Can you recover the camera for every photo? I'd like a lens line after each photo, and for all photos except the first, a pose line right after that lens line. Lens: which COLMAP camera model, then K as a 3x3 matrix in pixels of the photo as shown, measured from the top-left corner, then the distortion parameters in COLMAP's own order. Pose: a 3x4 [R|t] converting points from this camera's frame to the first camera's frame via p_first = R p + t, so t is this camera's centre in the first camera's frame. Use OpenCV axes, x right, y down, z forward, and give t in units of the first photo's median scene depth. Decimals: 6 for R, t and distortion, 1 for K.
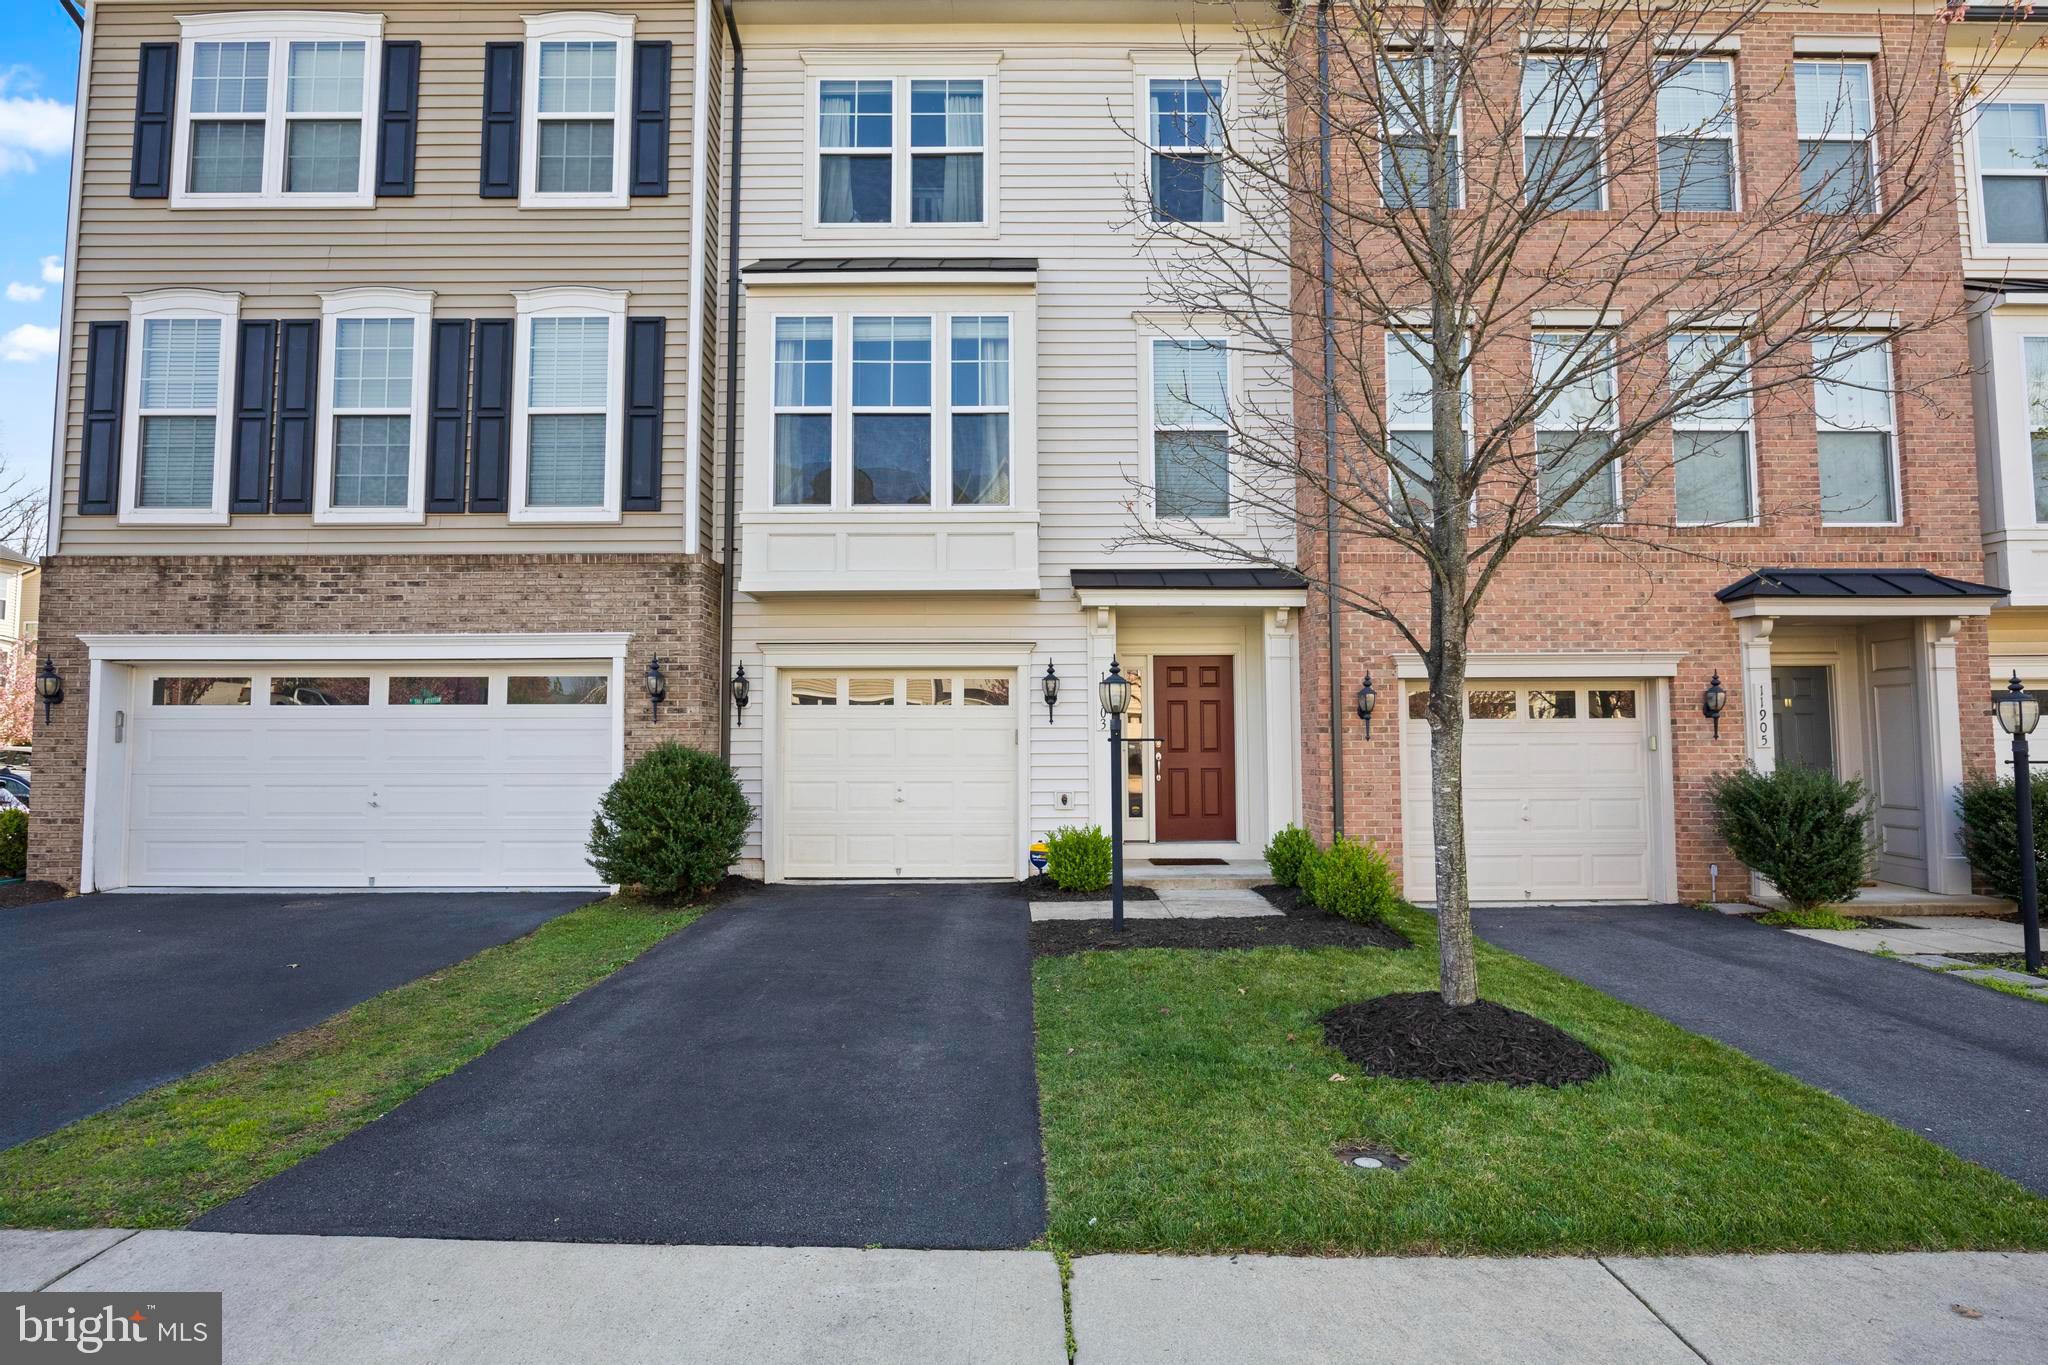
lens RADIAL K [[1100.8, 0, 1022.1], [0, 1100.8, 674.3], [0, 0, 1]] dist [-0.002291, -0.000968]
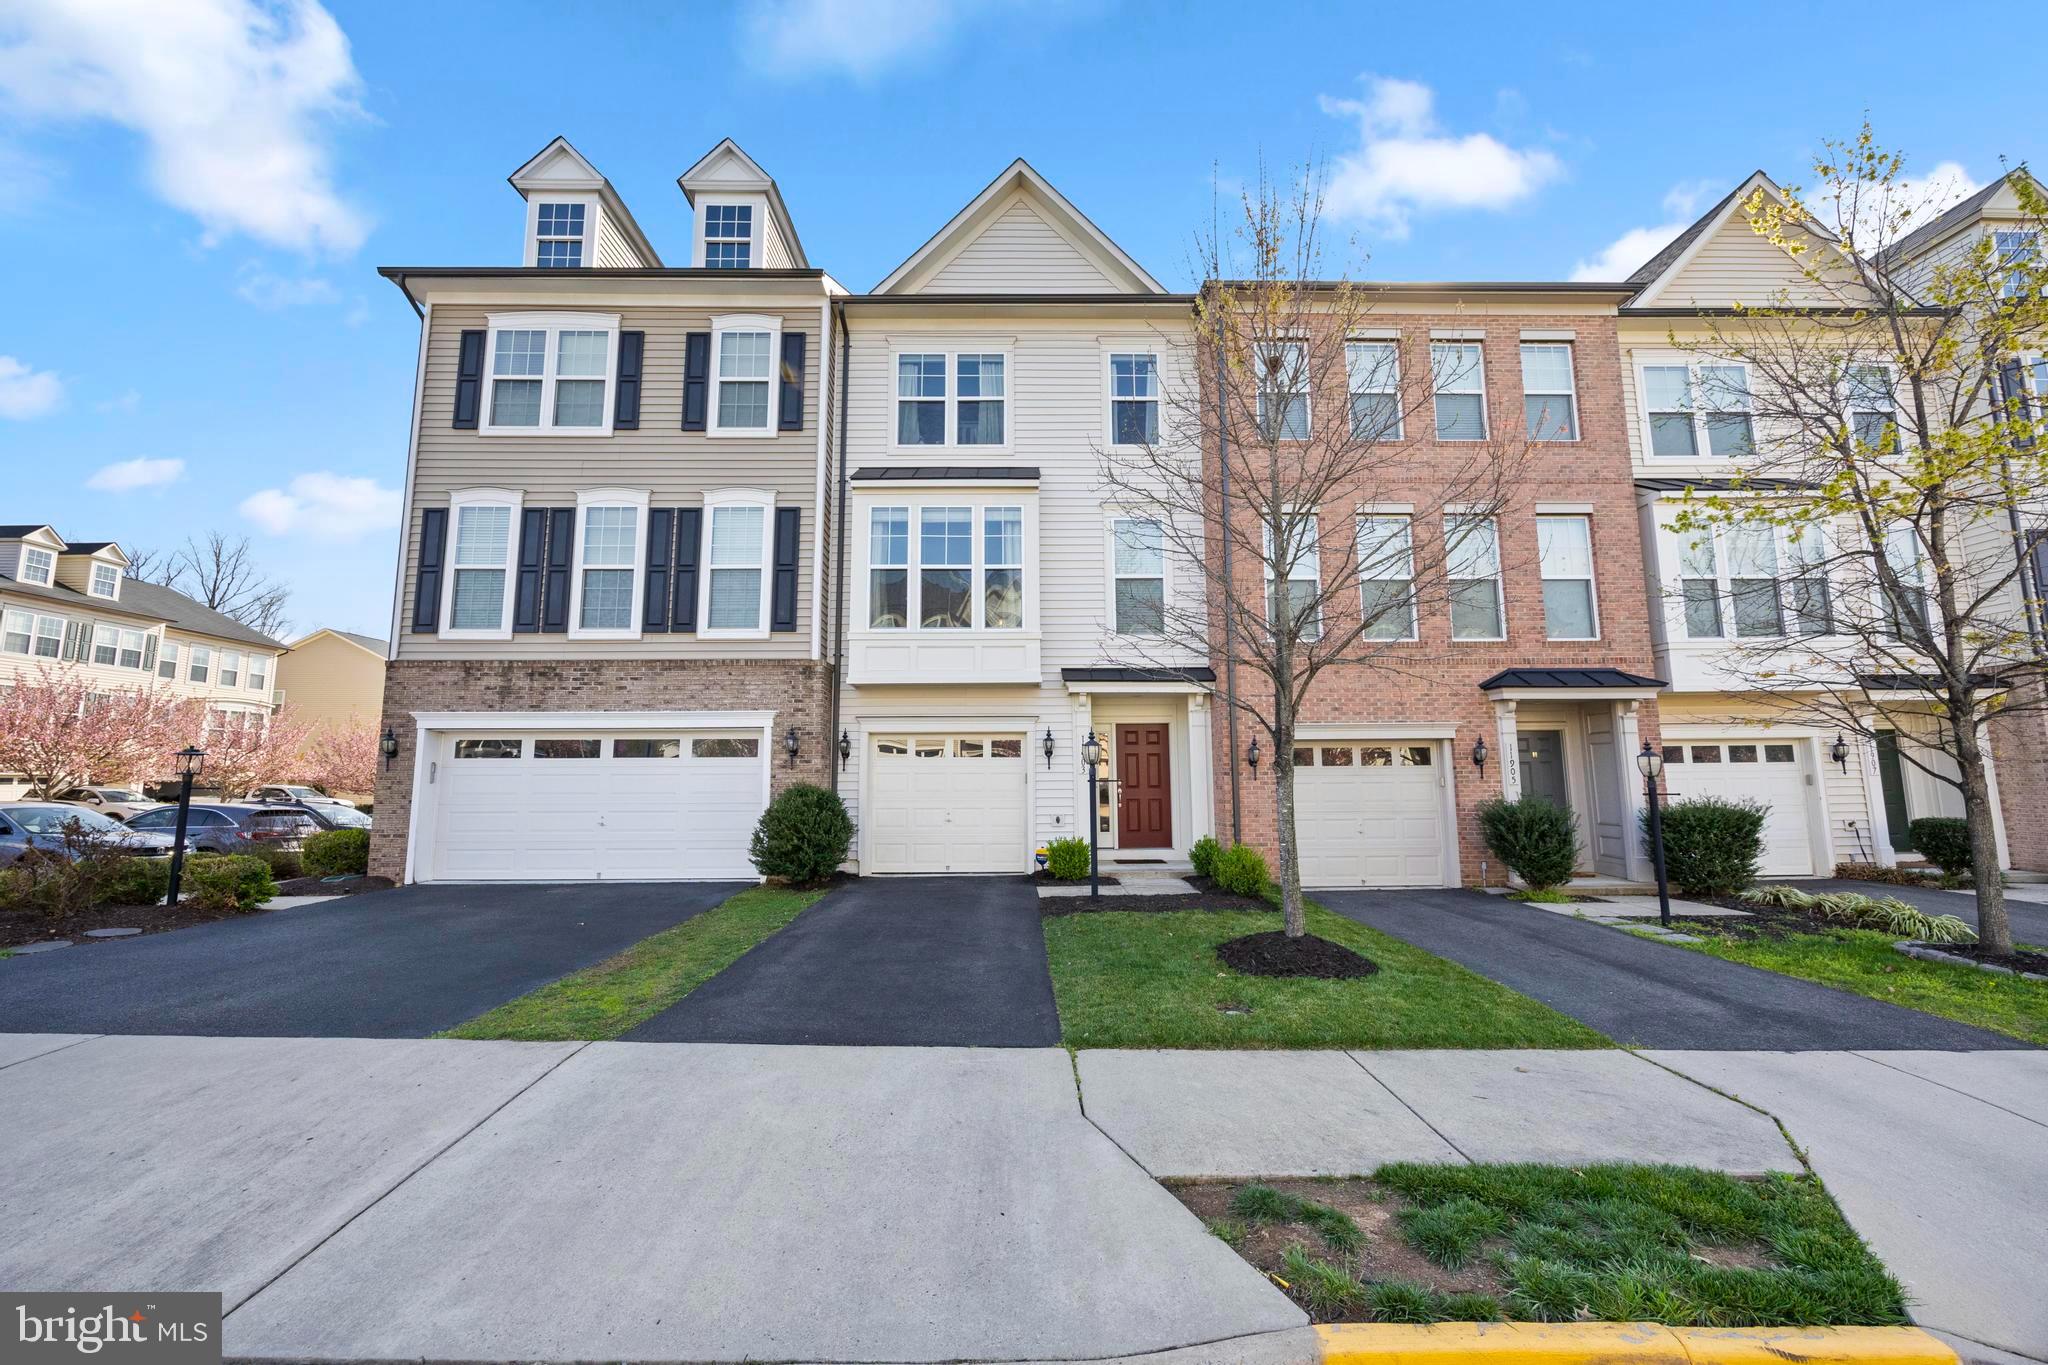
lens RADIAL K [[827.6, 0, 1023.7], [0, 827.6, 675.4], [0, 0, 1]] dist [0.002785, -0.000016]
pose [[0.999974, -0.000765, 0.007107, -0.017509], [0.001214, 0.997986, -0.063427, -0.012901], [-0.007044, 0.063434, 0.997961, -0.155708]]
